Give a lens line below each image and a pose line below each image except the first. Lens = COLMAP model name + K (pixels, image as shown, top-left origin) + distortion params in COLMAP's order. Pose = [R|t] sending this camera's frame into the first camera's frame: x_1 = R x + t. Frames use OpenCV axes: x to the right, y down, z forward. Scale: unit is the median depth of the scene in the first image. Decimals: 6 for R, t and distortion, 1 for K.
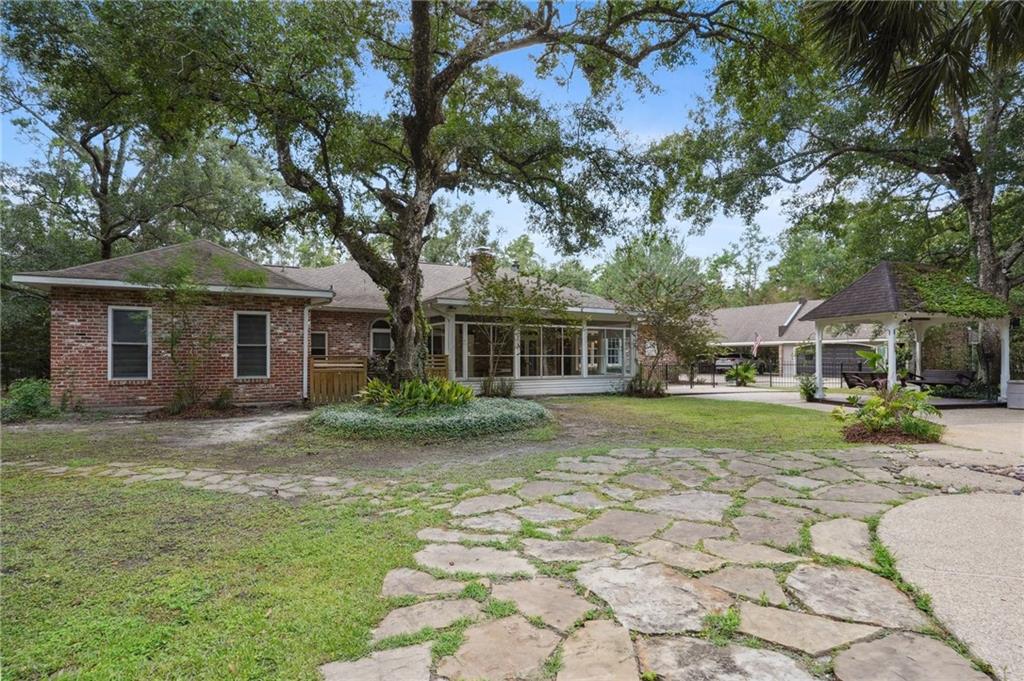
lens RADIAL K [[498.6, 0, 505.3], [0, 498.6, 344.0], [0, 0, 1]] dist [0.001658, -0.000055]
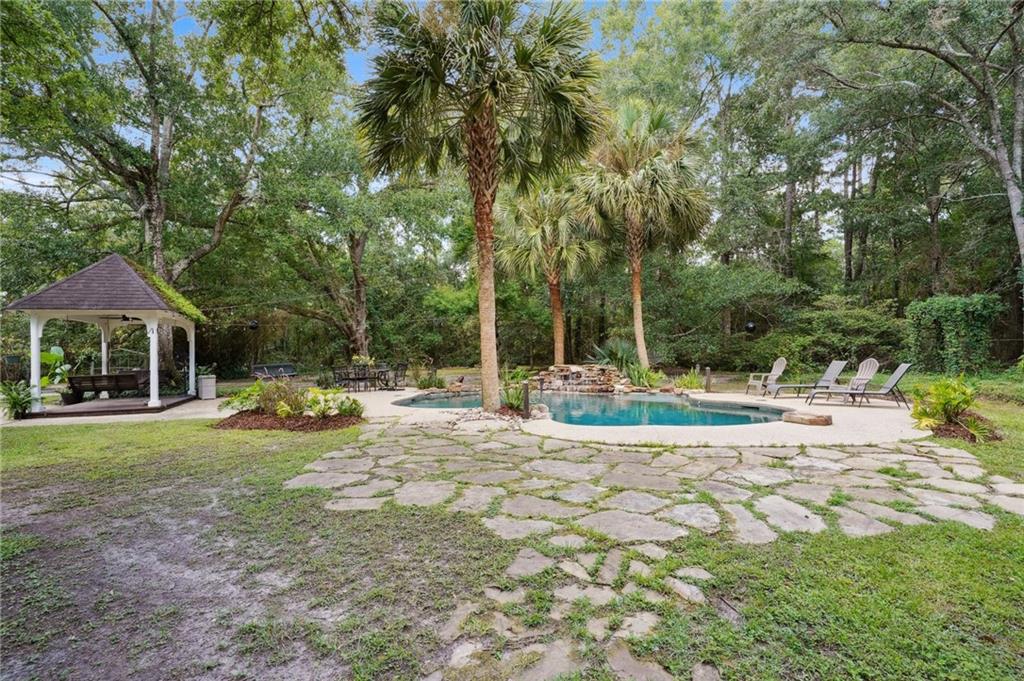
lens RADIAL K [[498.6, 0, 504.5], [0, 498.6, 345.2], [0, 0, 1]] dist [0.001658, -0.000055]
pose [[-0.161776, 0.011070, 0.986765, -1.016060], [-0.005926, 0.999908, -0.012189, 0.040047], [-0.986810, -0.007819, -0.161695, 1.651134]]
